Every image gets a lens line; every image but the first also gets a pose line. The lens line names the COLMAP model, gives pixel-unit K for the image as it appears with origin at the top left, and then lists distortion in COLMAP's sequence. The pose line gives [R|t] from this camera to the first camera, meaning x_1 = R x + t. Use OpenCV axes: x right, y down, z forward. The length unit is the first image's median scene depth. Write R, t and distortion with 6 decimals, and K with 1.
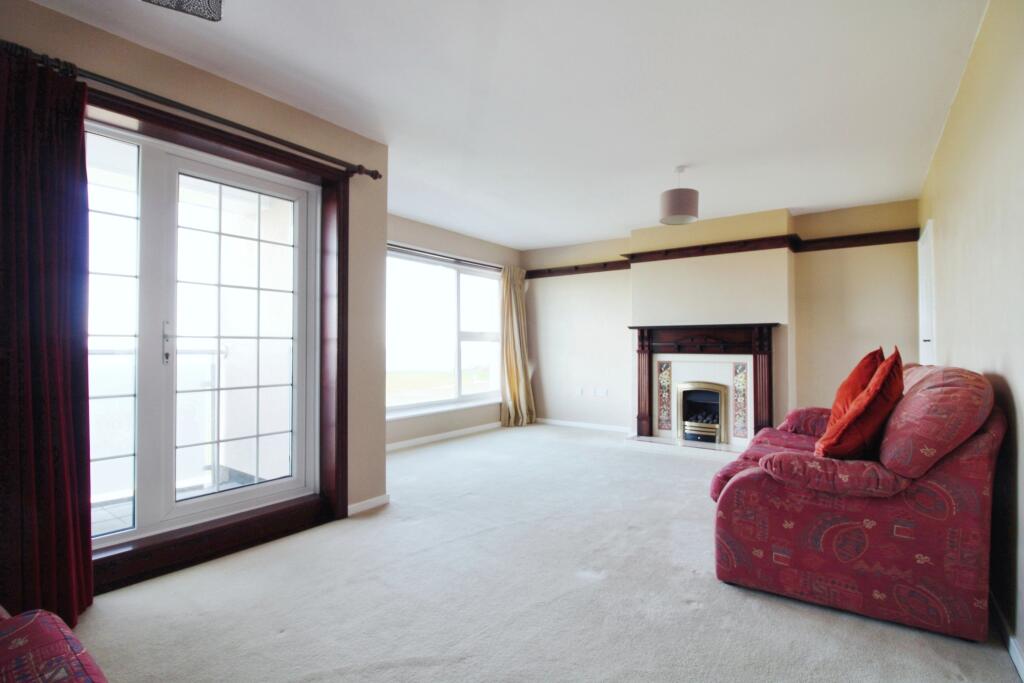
lens RADIAL K [[477.9, 0, 514.3], [0, 477.9, 343.5], [0, 0, 1]] dist [0.001739, -0.000090]
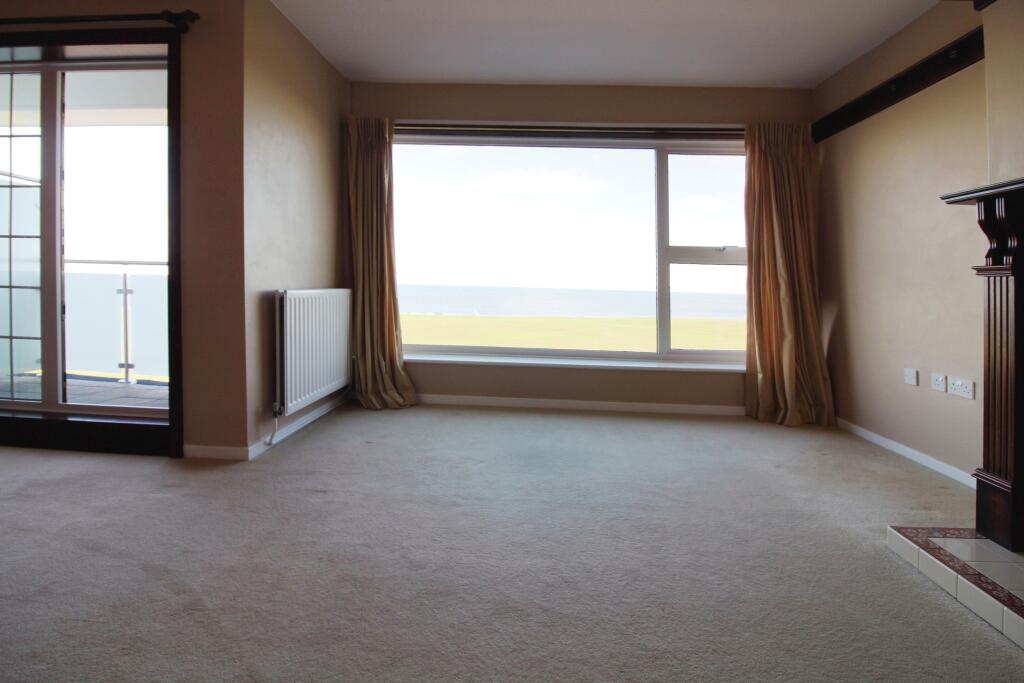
lens RADIAL K [[477.9, 0, 505.9], [0, 477.9, 274.8], [0, 0, 1]] dist [0.001739, -0.000090]
pose [[0.529693, -0.003145, -0.848184, 0.306225], [-0.015057, 0.999801, -0.013110, 0.023419], [0.848056, 0.019716, 0.529540, 0.488345]]
